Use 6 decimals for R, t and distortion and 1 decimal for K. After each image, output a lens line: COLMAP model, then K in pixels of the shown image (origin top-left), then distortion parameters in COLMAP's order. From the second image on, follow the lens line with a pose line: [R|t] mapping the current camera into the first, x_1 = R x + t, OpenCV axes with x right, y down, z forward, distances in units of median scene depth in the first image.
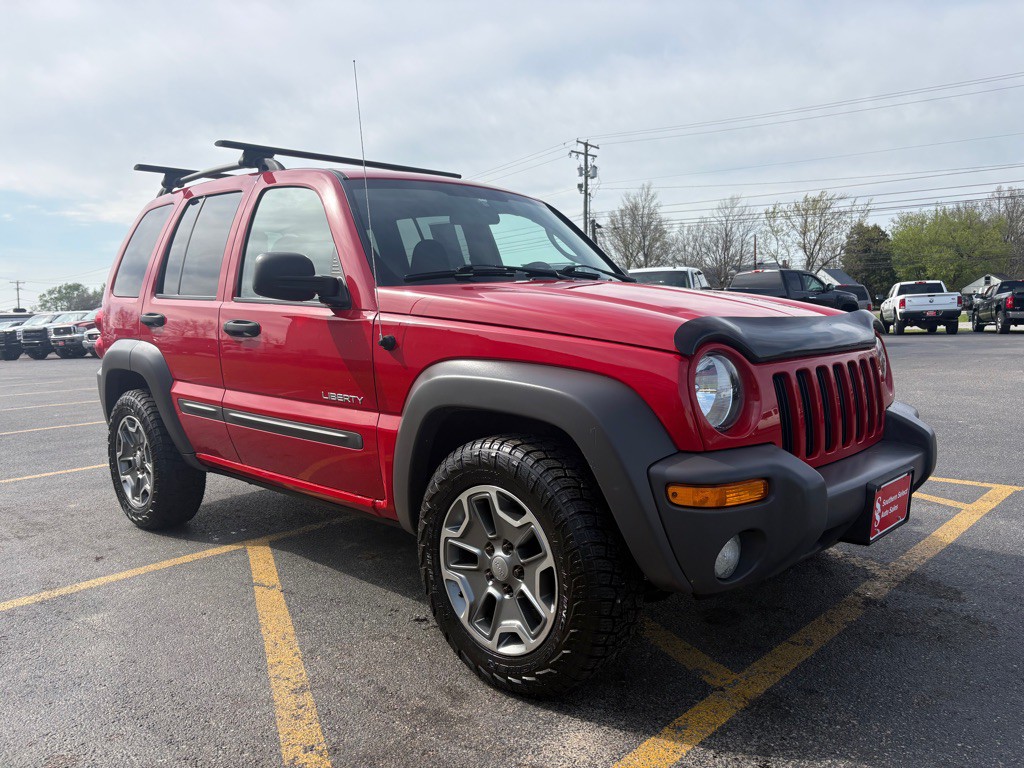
lens RADIAL K [[777.3, 0, 514.5], [0, 777.3, 379.8], [0, 0, 1]] dist [0.022752, -0.022944]
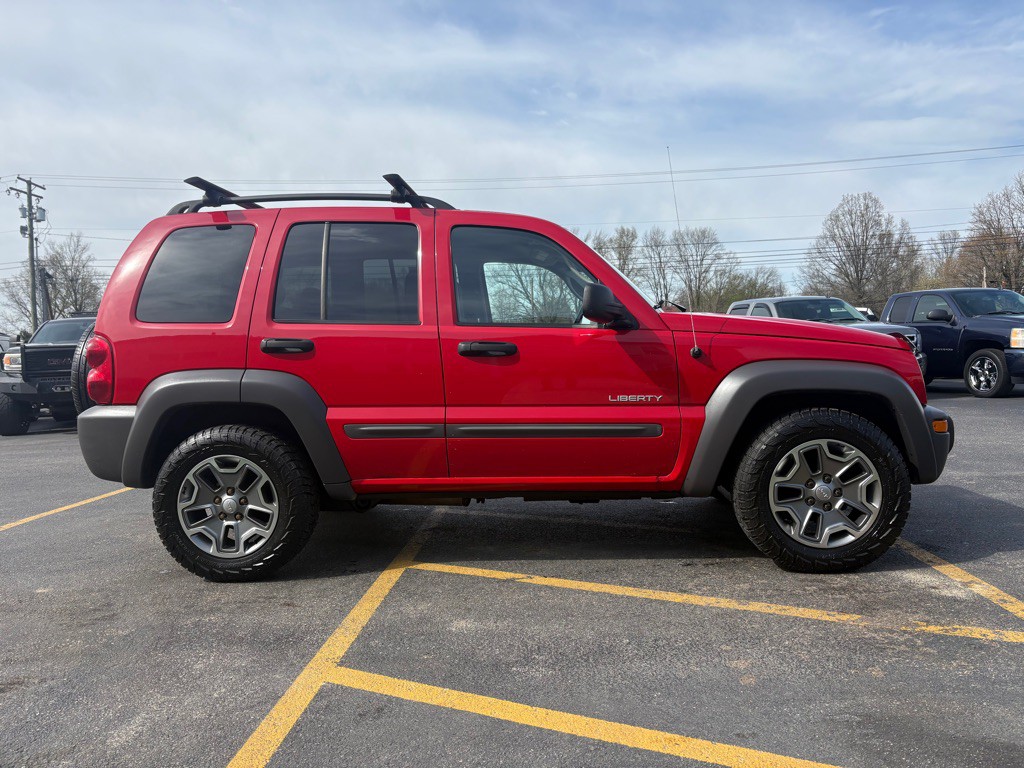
lens RADIAL K [[777.3, 0, 512.6], [0, 777.3, 378.9], [0, 0, 1]] dist [0.022752, -0.022944]
pose [[0.766733, -0.018545, 0.641698, -0.058957], [0.070419, 0.995980, -0.055356, 0.002315], [-0.638092, 0.087631, 0.764957, 0.007558]]
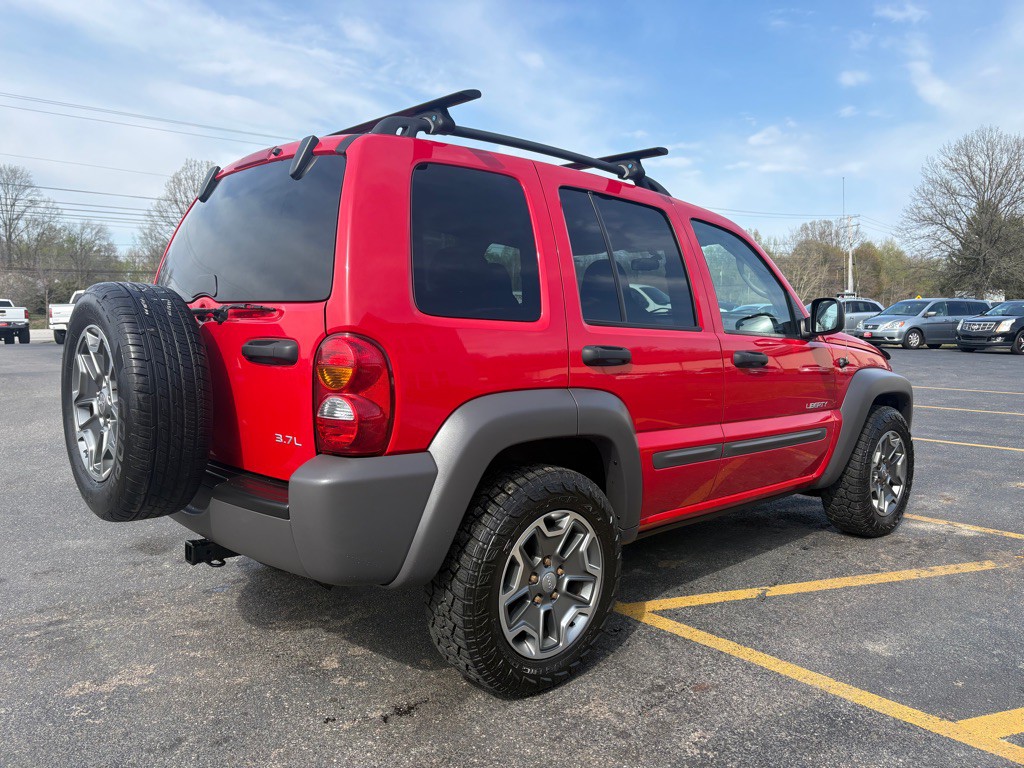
lens RADIAL K [[777.3, 0, 512.1], [0, 777.3, 392.6], [0, 0, 1]] dist [0.022752, -0.022944]
pose [[0.051908, -0.073961, 0.995909, -0.080140], [0.078014, 0.994506, 0.069791, -0.006813], [-0.995600, 0.074072, 0.057393, 0.072076]]
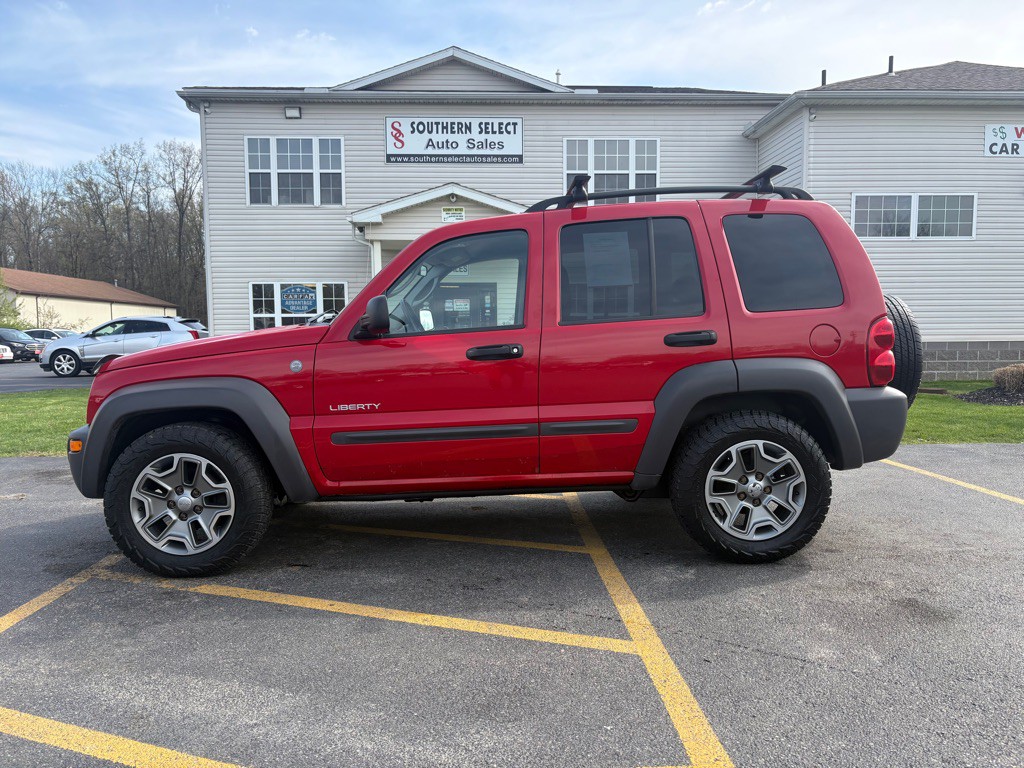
lens RADIAL K [[777.3, 0, 514.4], [0, 777.3, 396.5], [0, 0, 1]] dist [0.022752, -0.022944]
pose [[-0.701333, 0.095900, -0.706353, 0.047530], [-0.026273, 0.986758, 0.160055, -0.013033], [0.712349, 0.130810, -0.689527, 0.126515]]
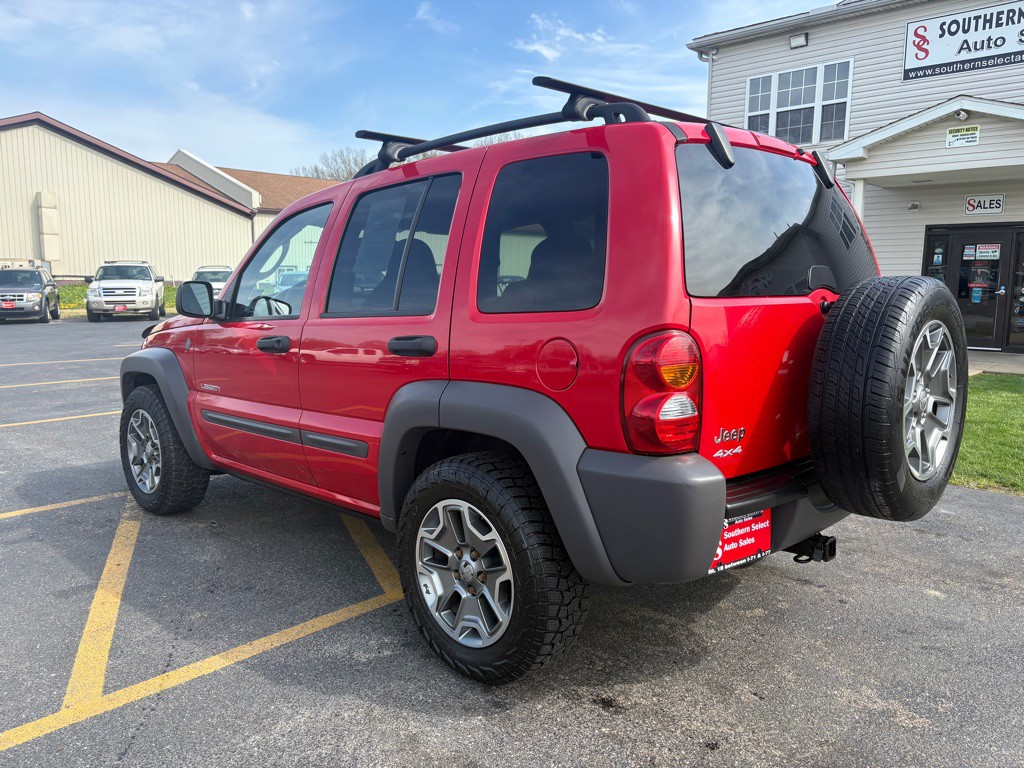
lens RADIAL K [[777.3, 0, 511.8], [0, 777.3, 387.1], [0, 0, 1]] dist [0.022752, -0.022944]
pose [[-0.999551, 0.027540, 0.011800, -0.016448], [0.029457, 0.975248, 0.219143, -0.015593], [-0.005472, 0.219393, -0.975621, 0.138508]]
